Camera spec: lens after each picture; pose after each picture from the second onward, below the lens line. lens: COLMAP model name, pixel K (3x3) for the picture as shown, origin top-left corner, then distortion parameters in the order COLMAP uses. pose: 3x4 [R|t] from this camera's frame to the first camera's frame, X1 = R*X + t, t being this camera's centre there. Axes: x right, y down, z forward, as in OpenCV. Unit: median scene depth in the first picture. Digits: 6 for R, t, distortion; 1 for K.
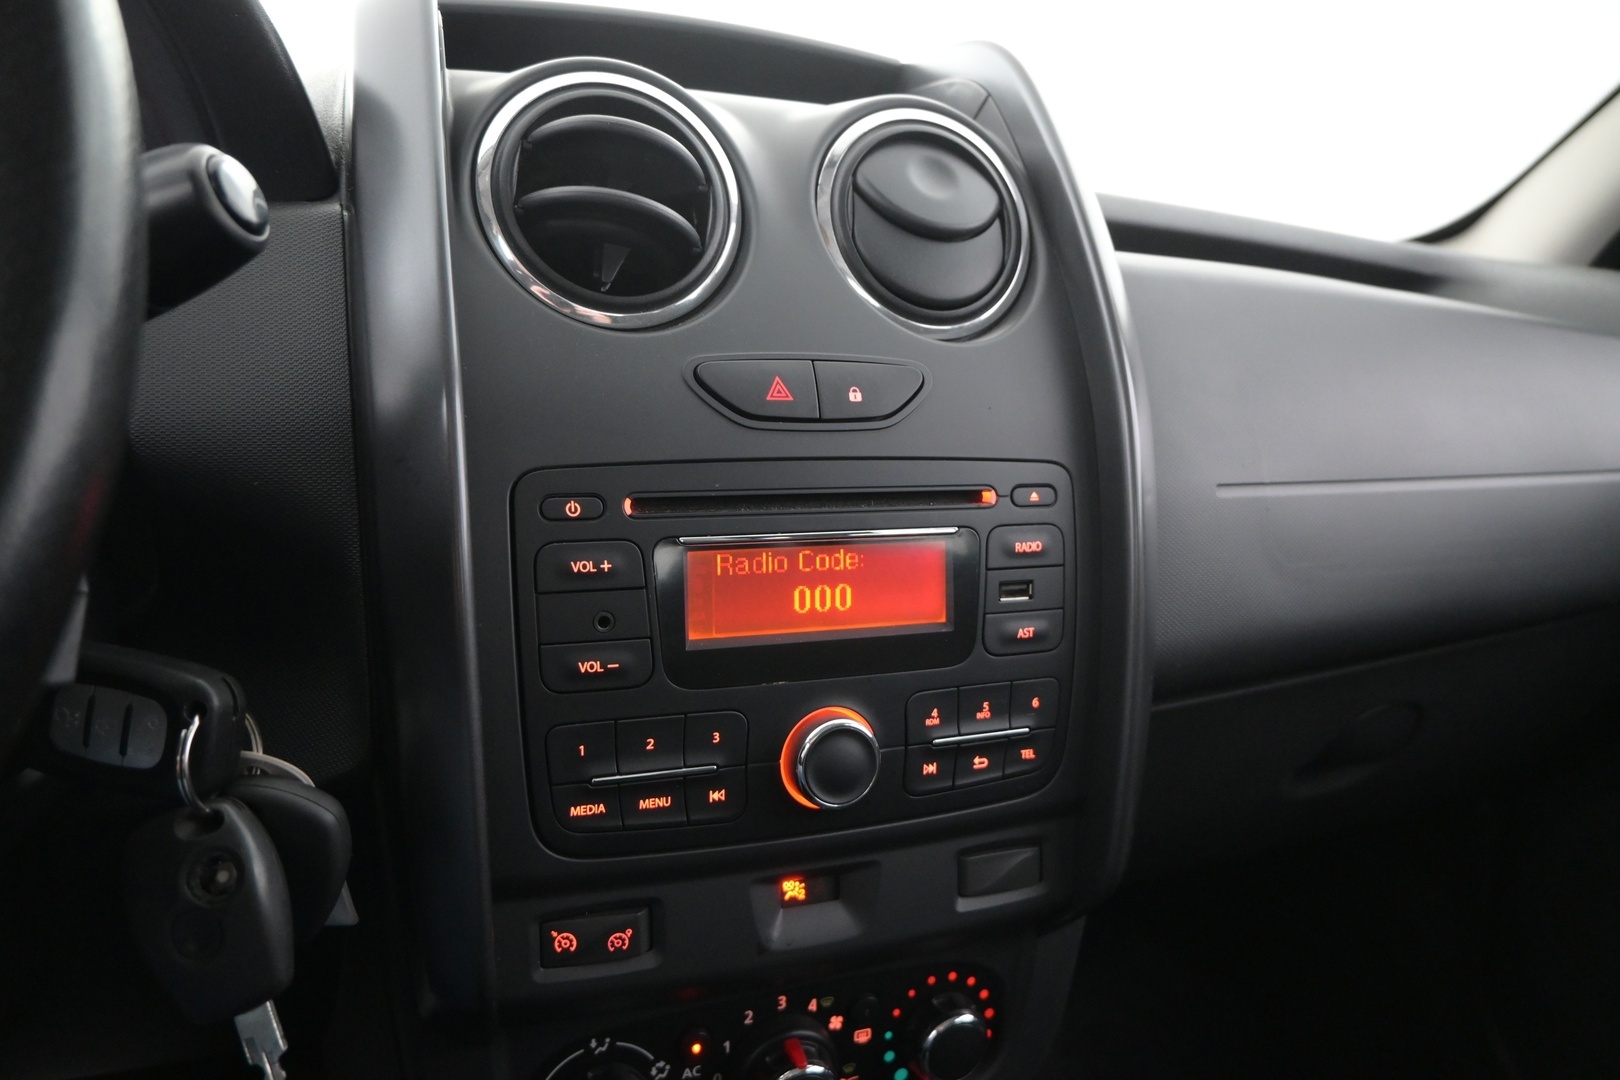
lens RADIAL K [[1113.6, 0, 810.8], [0, 1113.6, 537.6], [0, 0, 1]] dist [-0.003238, 0.001383]
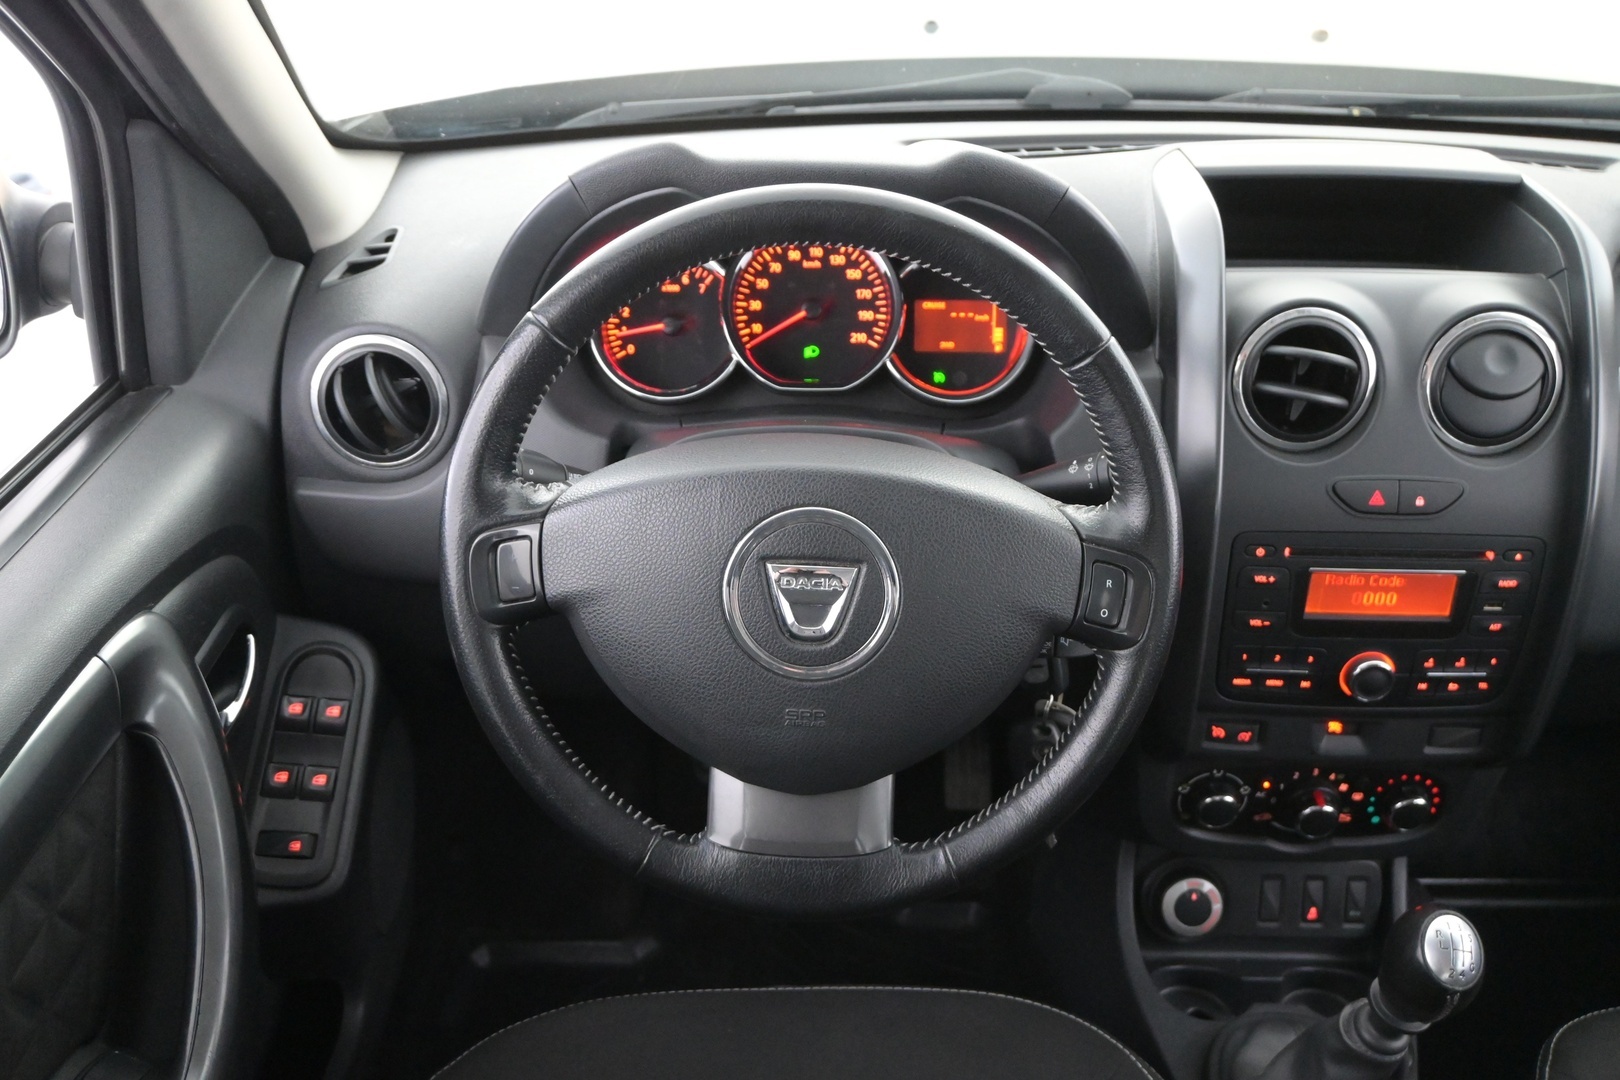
lens RADIAL K [[1524.9, 0, 806.8], [0, 1524.9, 539.0], [0, 0, 1]] dist [0.006768, 0.000000]
pose [[0.933919, 0.181411, -0.308034, -0.113666], [-0.062572, 0.931324, 0.358775, -0.874282], [0.351966, -0.315793, 0.881133, -1.543261]]
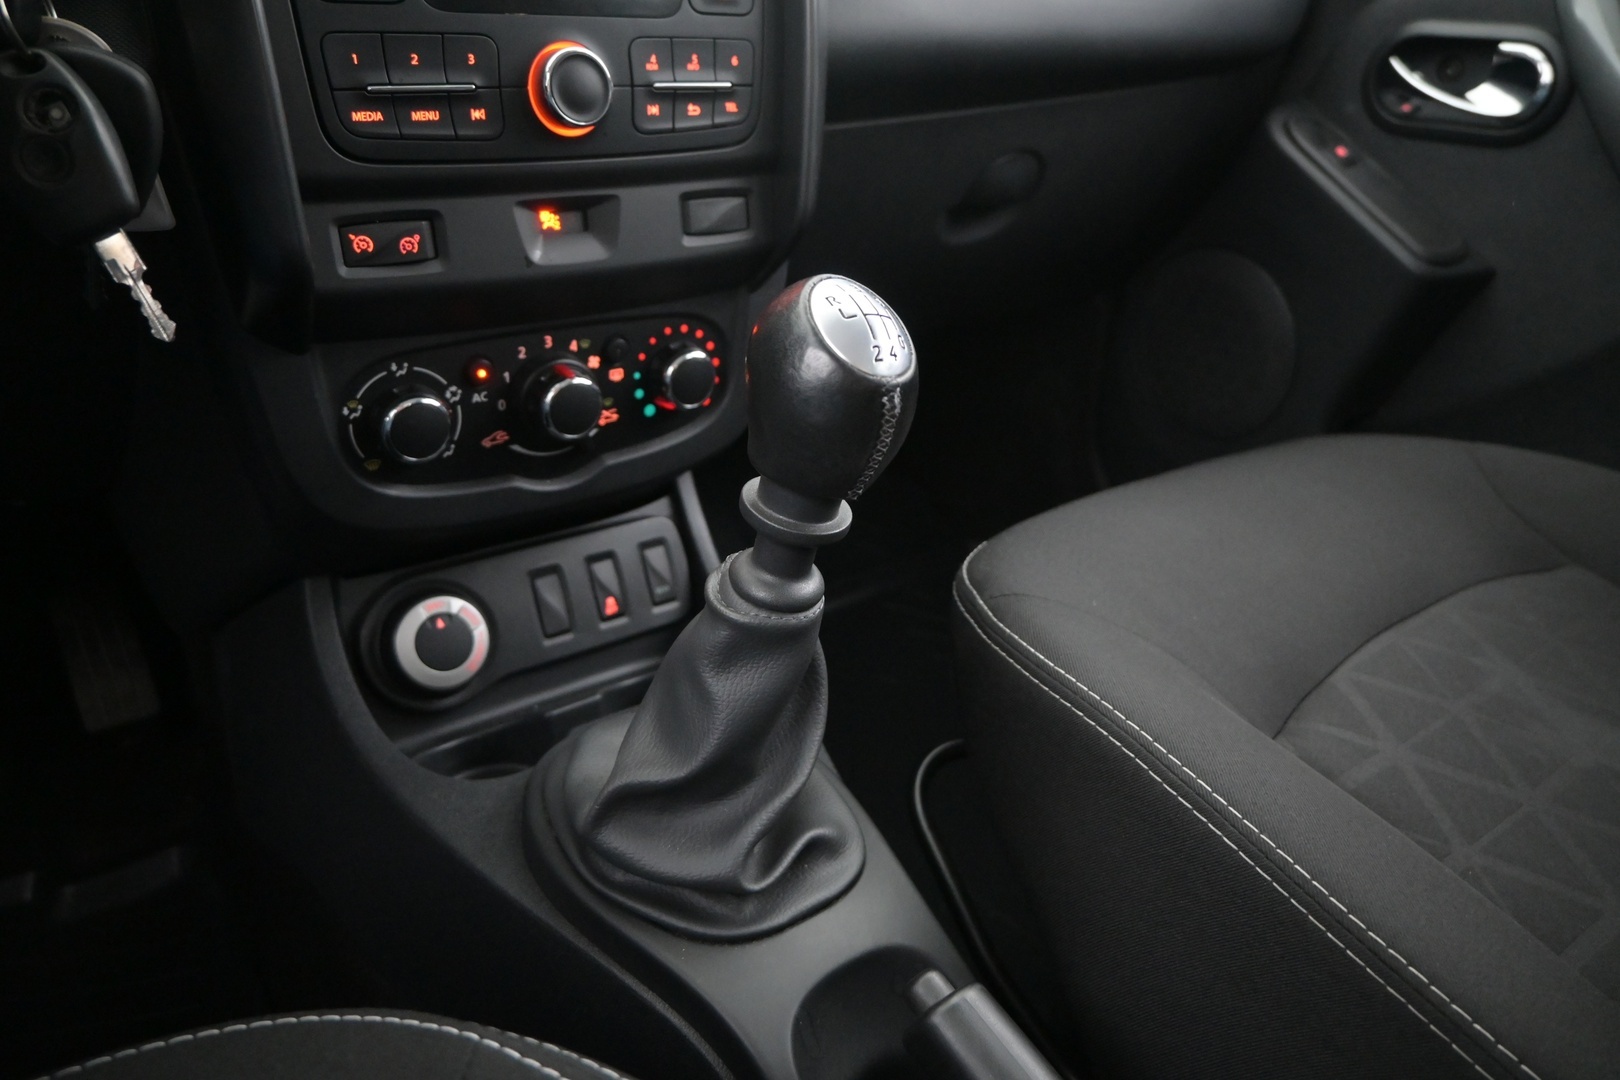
lens RADIAL K [[1113.6, 0, 813.5], [0, 1113.6, 541.1], [0, 0, 1]] dist [-0.003238, 0.001383]
pose [[0.961204, -0.118833, 0.248929, -0.082175], [0.047044, 0.959847, 0.276552, 0.327721], [-0.271797, -0.254113, 0.928199, -0.291491]]
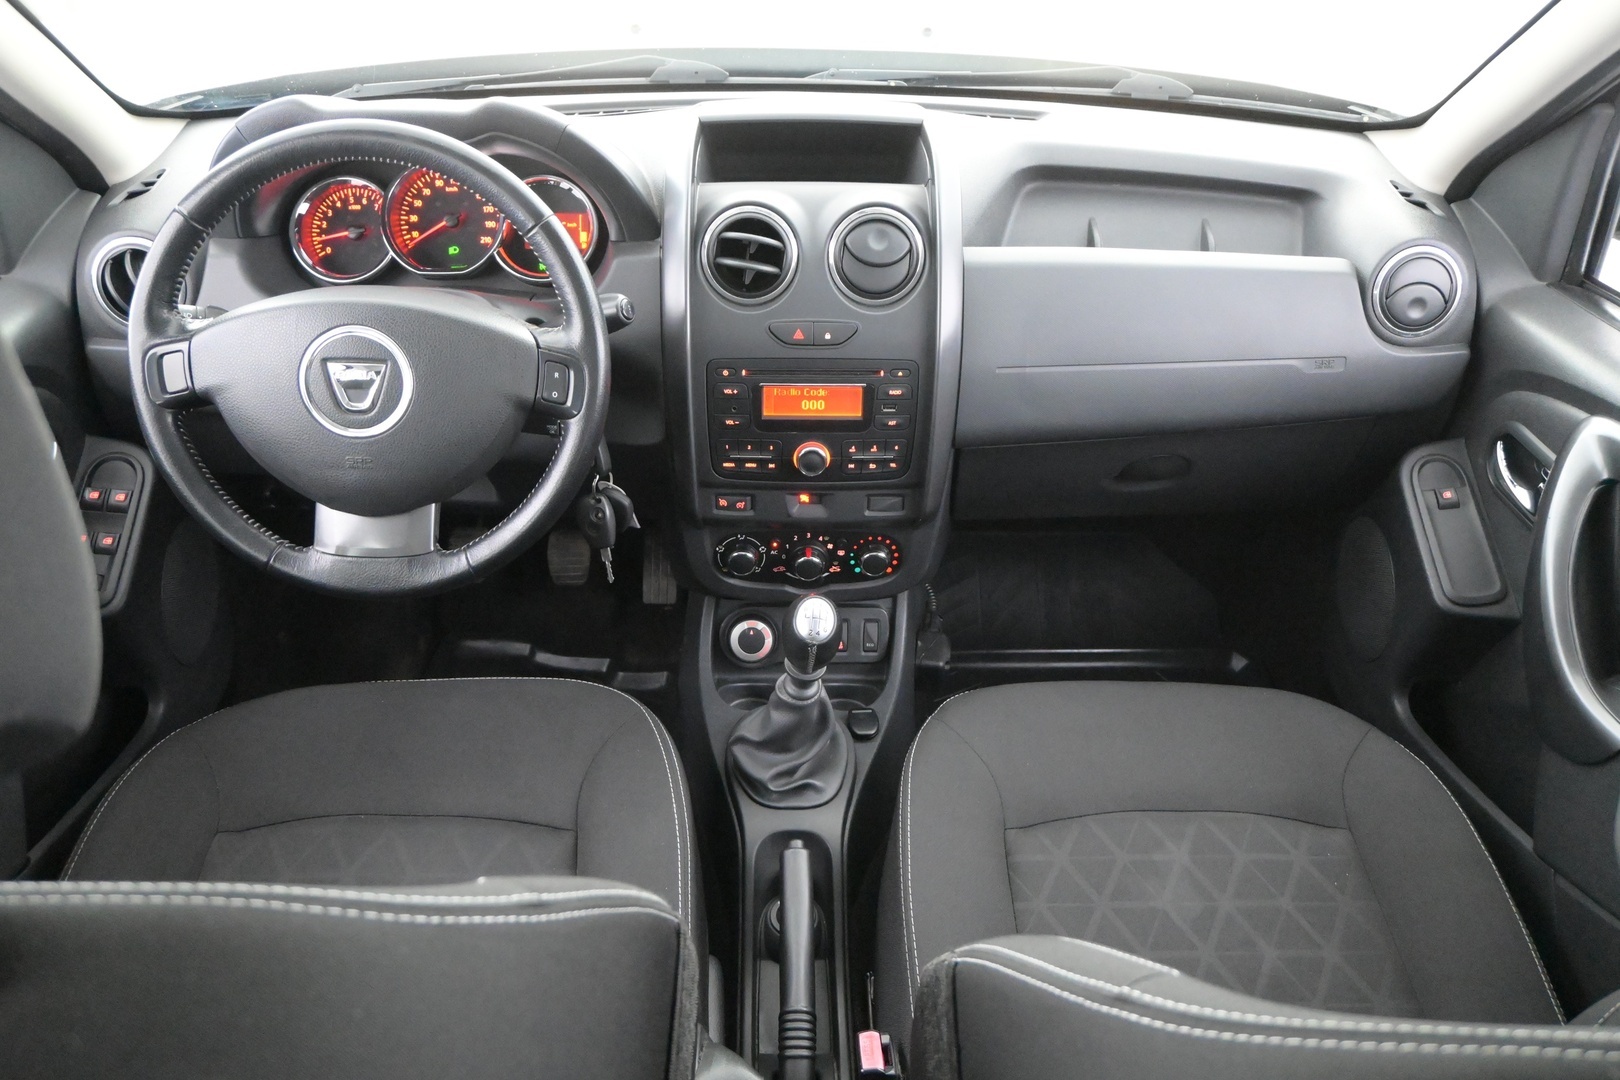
lens RADIAL K [[1324.0, 0, 812.6], [0, 1324.0, 532.5], [0, 0, 1]] dist [-0.016286, 0.021515]
pose [[0.938273, 0.175193, -0.298247, 1.020655], [-0.049643, 0.921523, 0.385138, -0.899158], [0.342315, -0.346559, 0.873337, -1.959338]]
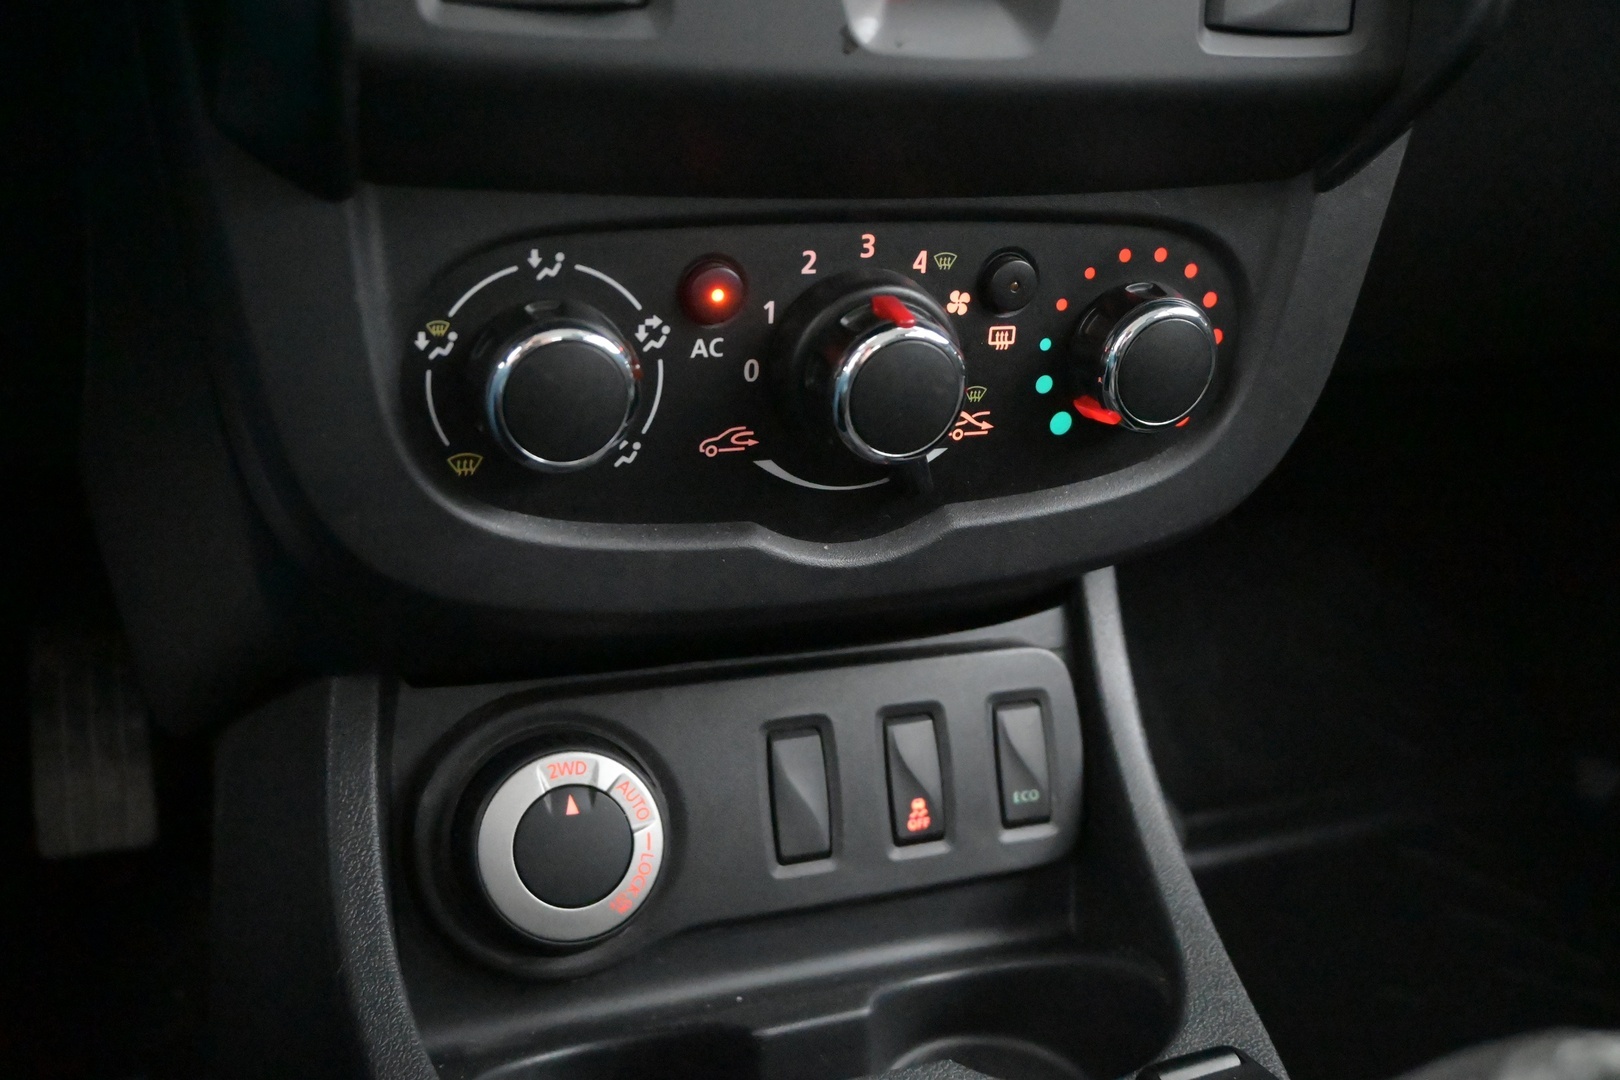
lens RADIAL K [[1595.1, 0, 812.0], [0, 1595.1, 540.1], [0, 0, 1]] dist [-0.004813, 0.000000]
pose [[0.999635, 0.027000, 0.000396, -0.054392], [-0.026504, 0.978234, 0.205806, 0.429778], [0.005170, -0.205742, 0.978593, 0.196621]]
